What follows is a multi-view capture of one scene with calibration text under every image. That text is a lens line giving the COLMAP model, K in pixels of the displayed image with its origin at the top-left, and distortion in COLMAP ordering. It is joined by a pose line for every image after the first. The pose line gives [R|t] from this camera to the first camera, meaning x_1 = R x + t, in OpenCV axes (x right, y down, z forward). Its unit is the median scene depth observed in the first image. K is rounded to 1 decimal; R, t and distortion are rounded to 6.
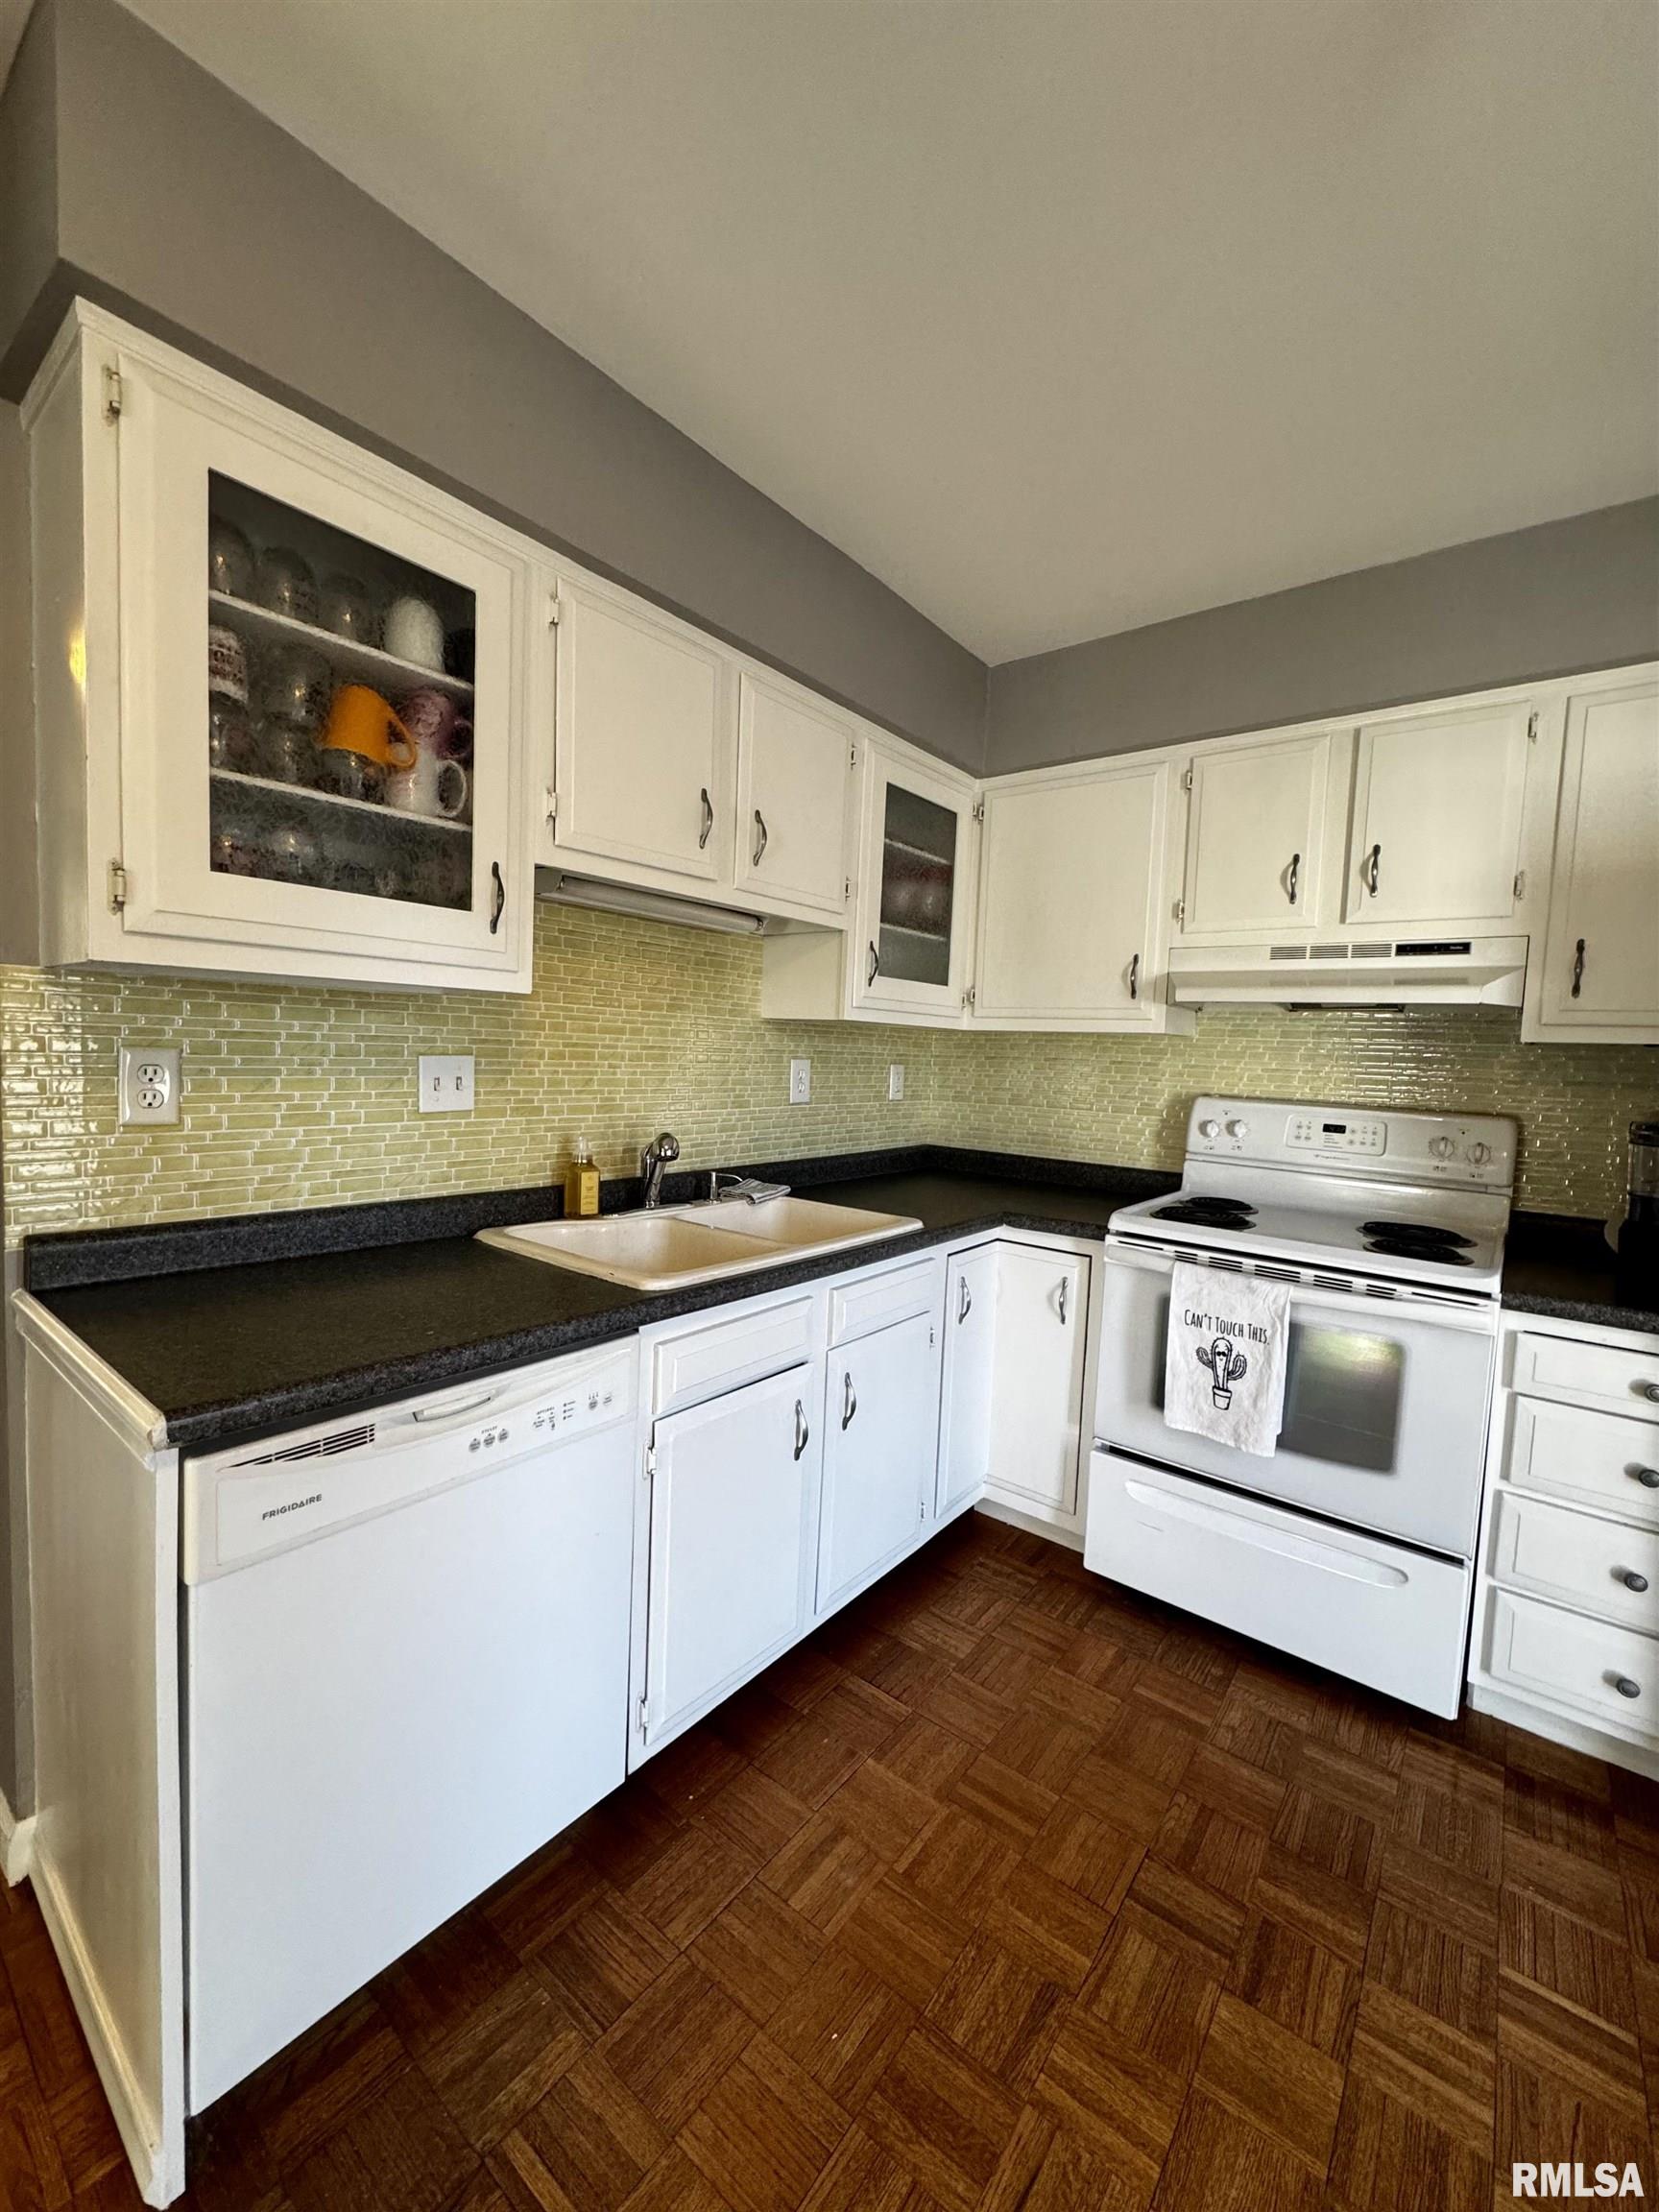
lens RADIAL K [[880.7, 0, 831.3], [0, 880.7, 1104.1], [0, 0, 1]] dist [-0.004162, 0.000780]
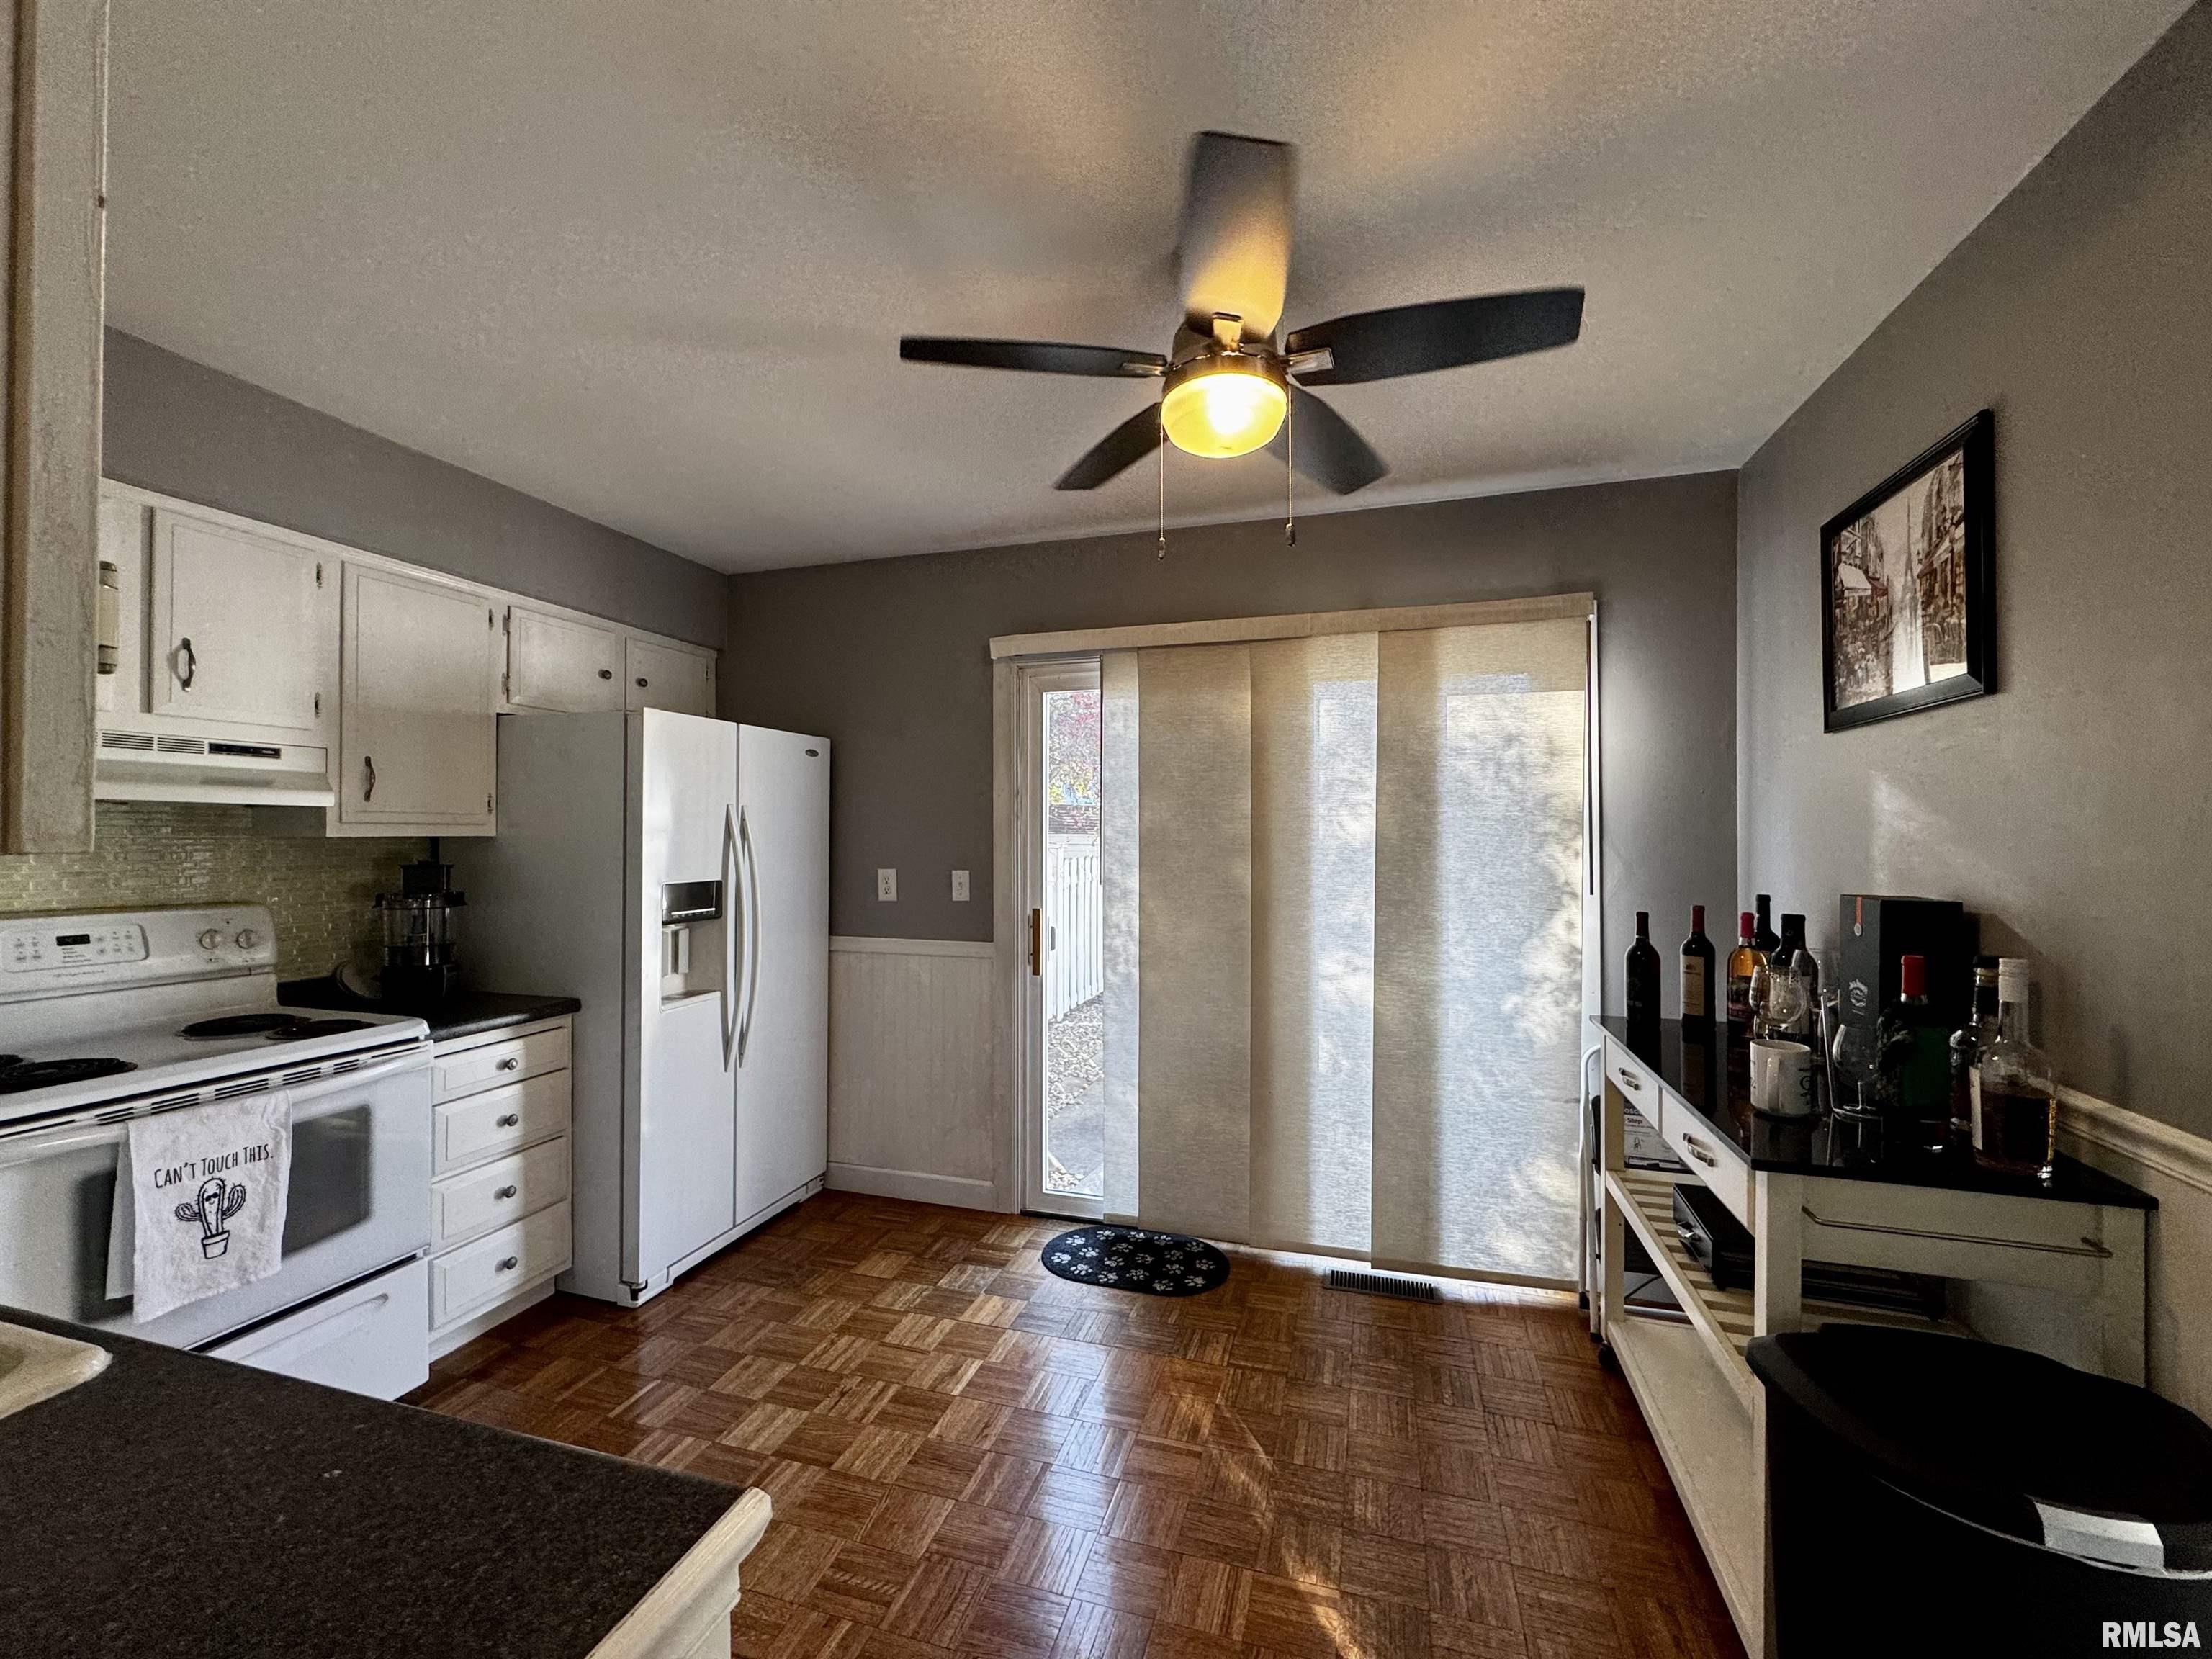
lens RADIAL K [[880.7, 0, 1104.5], [0, 880.7, 830.0], [0, 0, 1]] dist [-0.004162, 0.000780]
pose [[-0.356499, -0.034284, 0.933667, -0.728918], [0.045214, 0.997523, 0.053892, -0.100813], [-0.933201, 0.061427, -0.354065, 0.456440]]
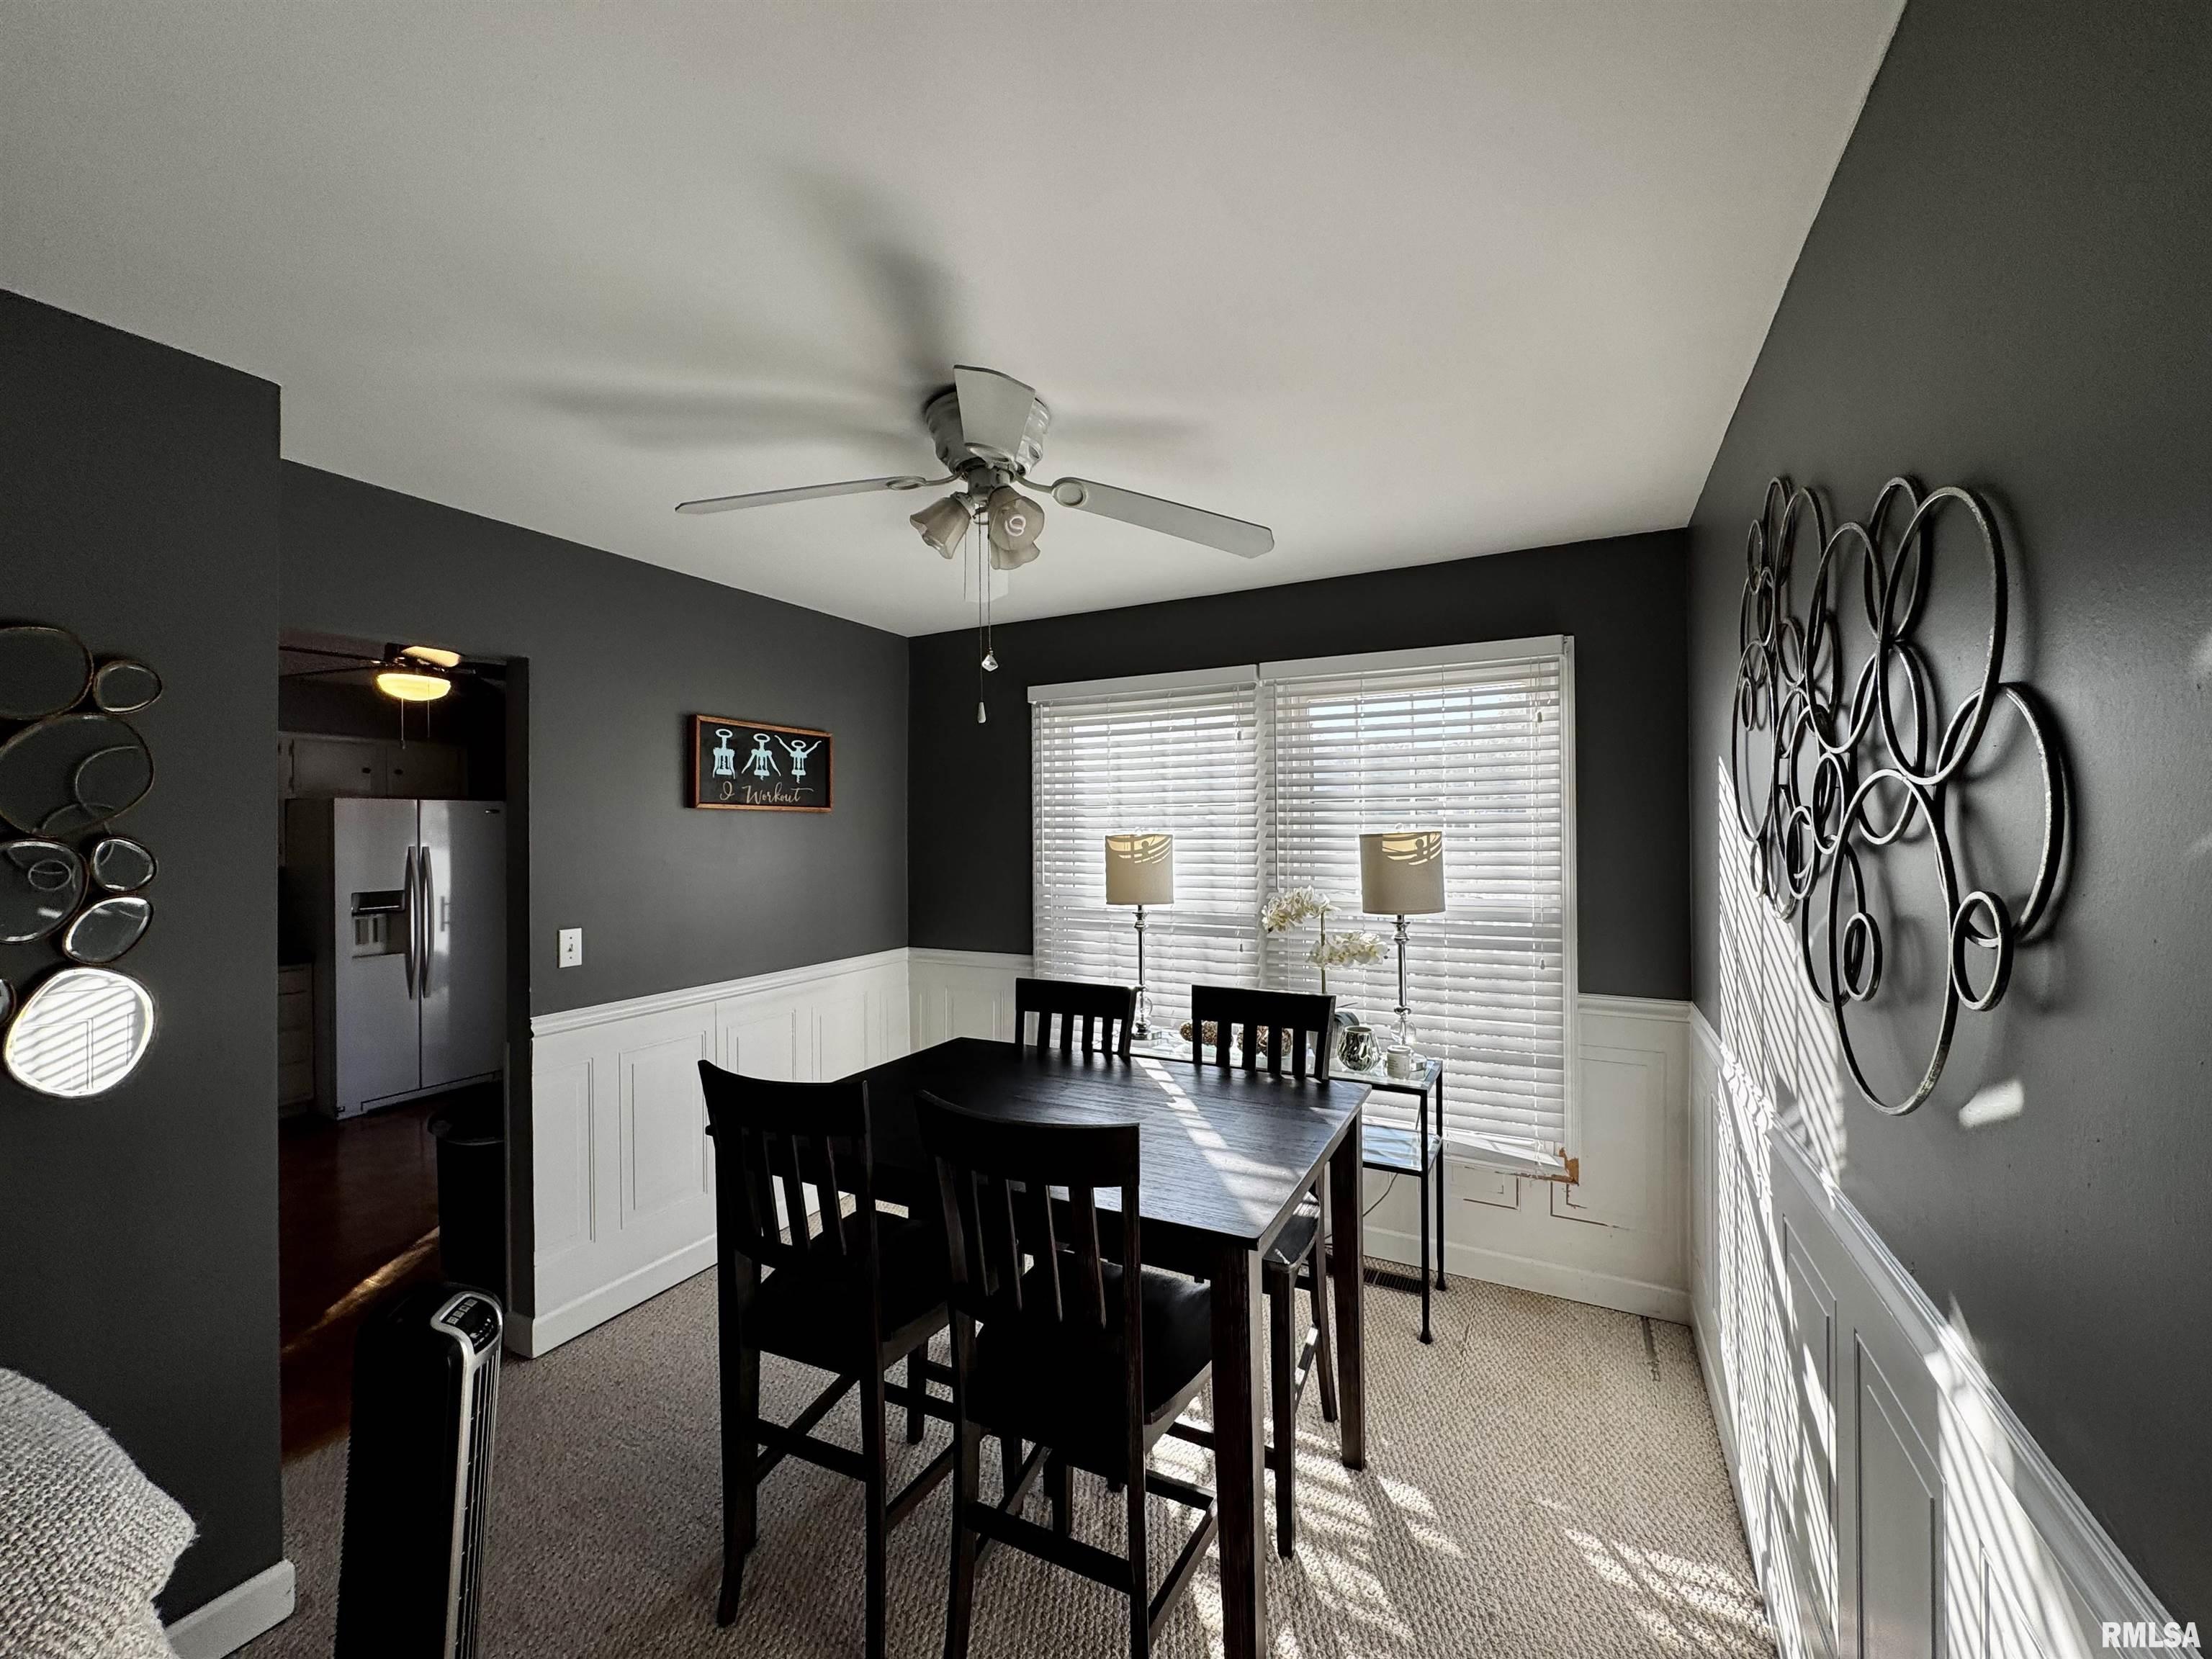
lens RADIAL K [[880.7, 0, 1097.5], [0, 880.7, 837.5], [0, 0, 1]] dist [-0.004162, 0.000780]
pose [[-0.178658, -0.046494, 0.982812, -2.099745], [0.060931, 0.996443, 0.058215, -0.150702], [-0.982023, 0.070284, -0.175190, -1.105989]]
